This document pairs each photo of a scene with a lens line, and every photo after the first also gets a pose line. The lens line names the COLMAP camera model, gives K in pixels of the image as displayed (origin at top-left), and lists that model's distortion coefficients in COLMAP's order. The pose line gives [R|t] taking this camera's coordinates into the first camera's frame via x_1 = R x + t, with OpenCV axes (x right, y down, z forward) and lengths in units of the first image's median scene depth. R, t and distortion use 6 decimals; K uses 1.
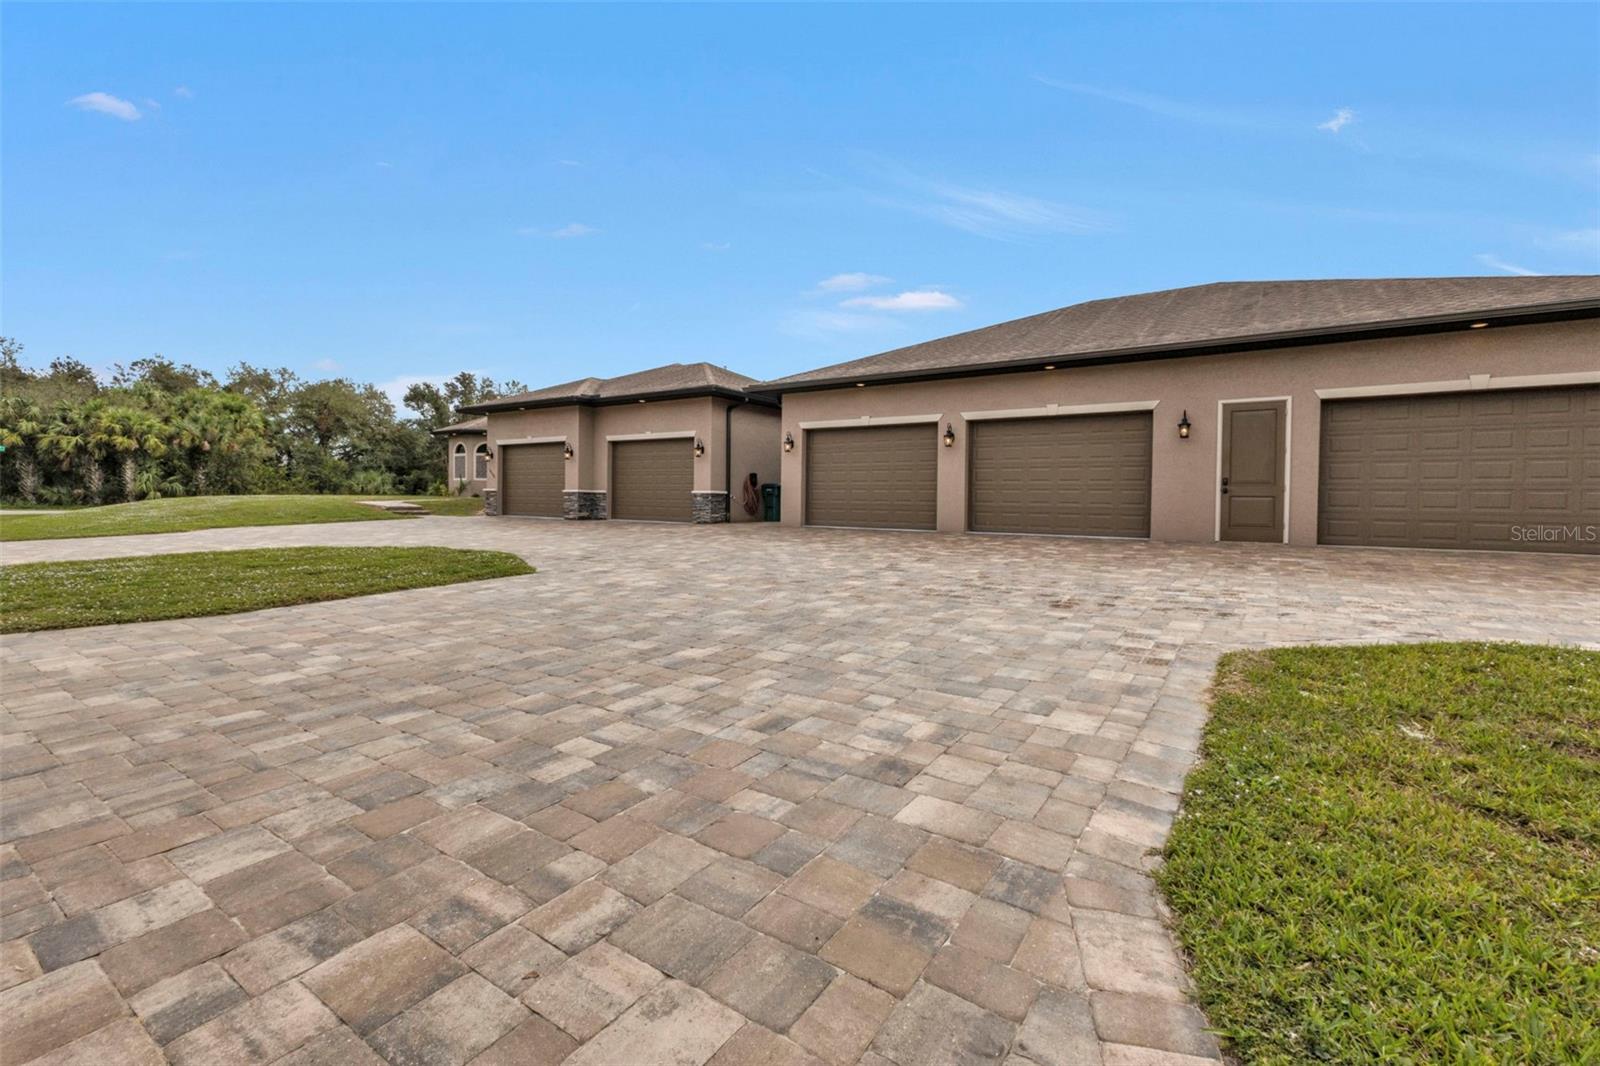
lens RADIAL K [[703.8, 0, 802.6], [0, 703.8, 517.4], [0, 0, 1]] dist [0.010278, 0.000038]
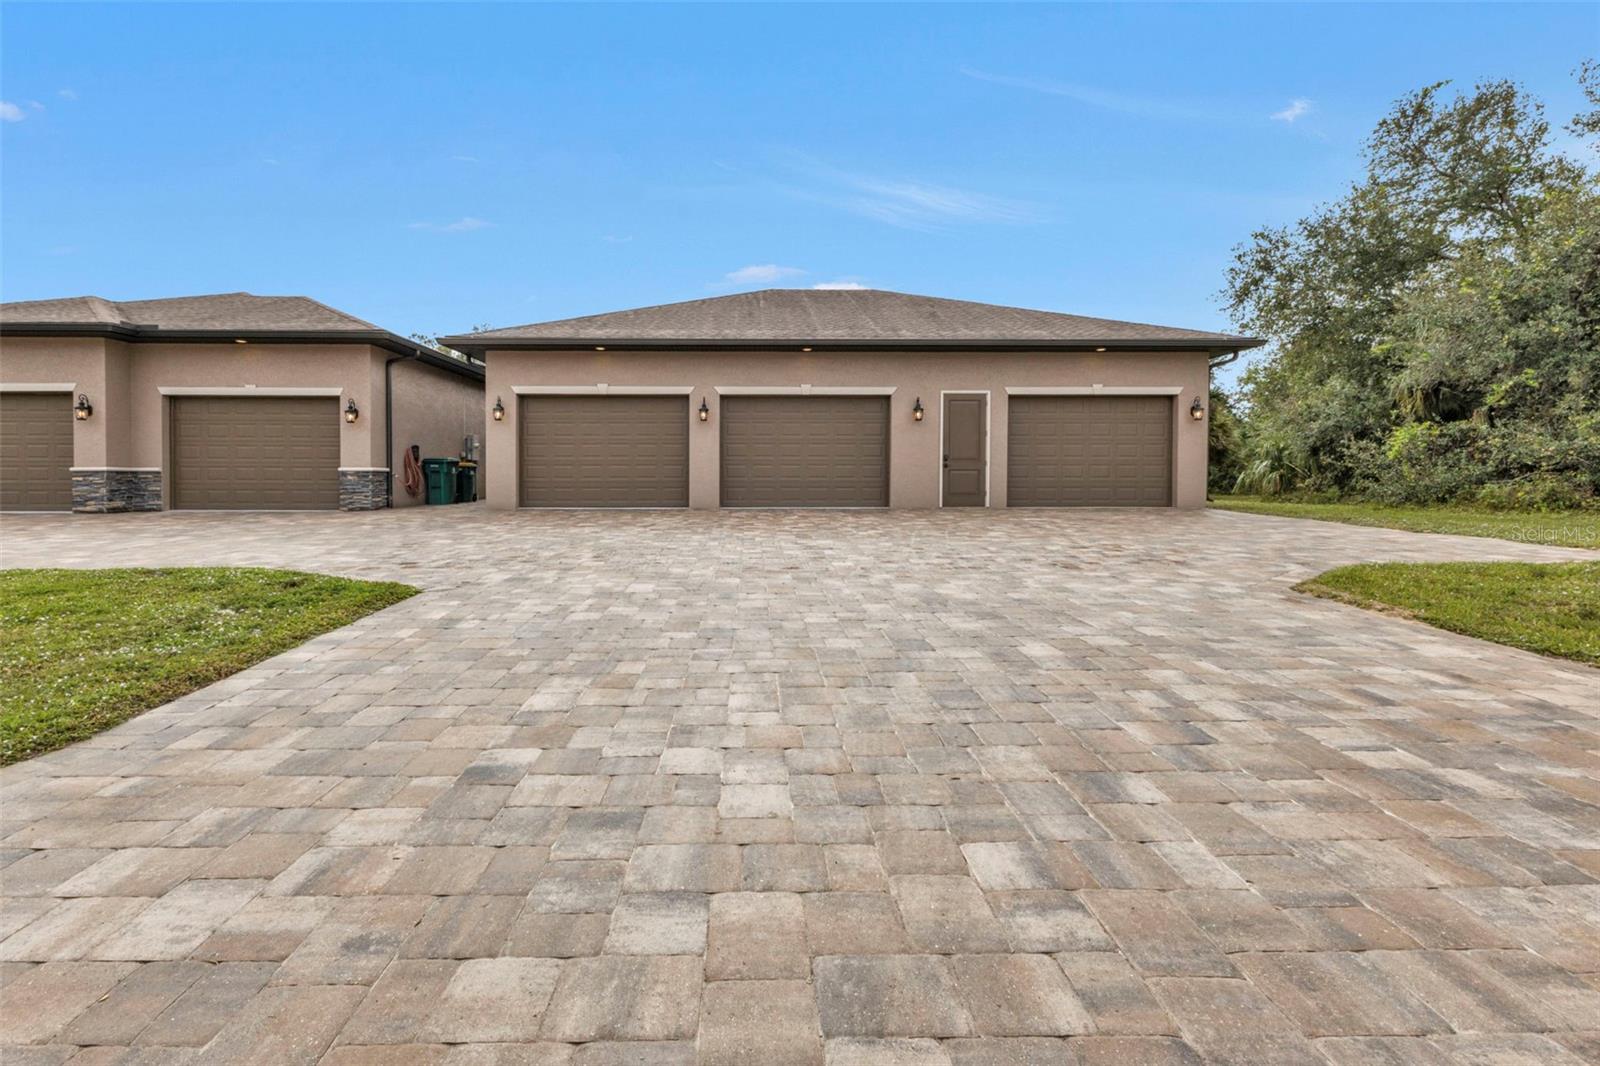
lens RADIAL K [[710.5, 0, 796.7], [0, 710.5, 489.8], [0, 0, 1]] dist [0.005344, 0.000057]
pose [[0.813928, -0.023411, 0.580493, -0.203316], [0.025603, 0.999662, 0.004417, -0.004988], [-0.580401, 0.011267, 0.814253, 0.099391]]
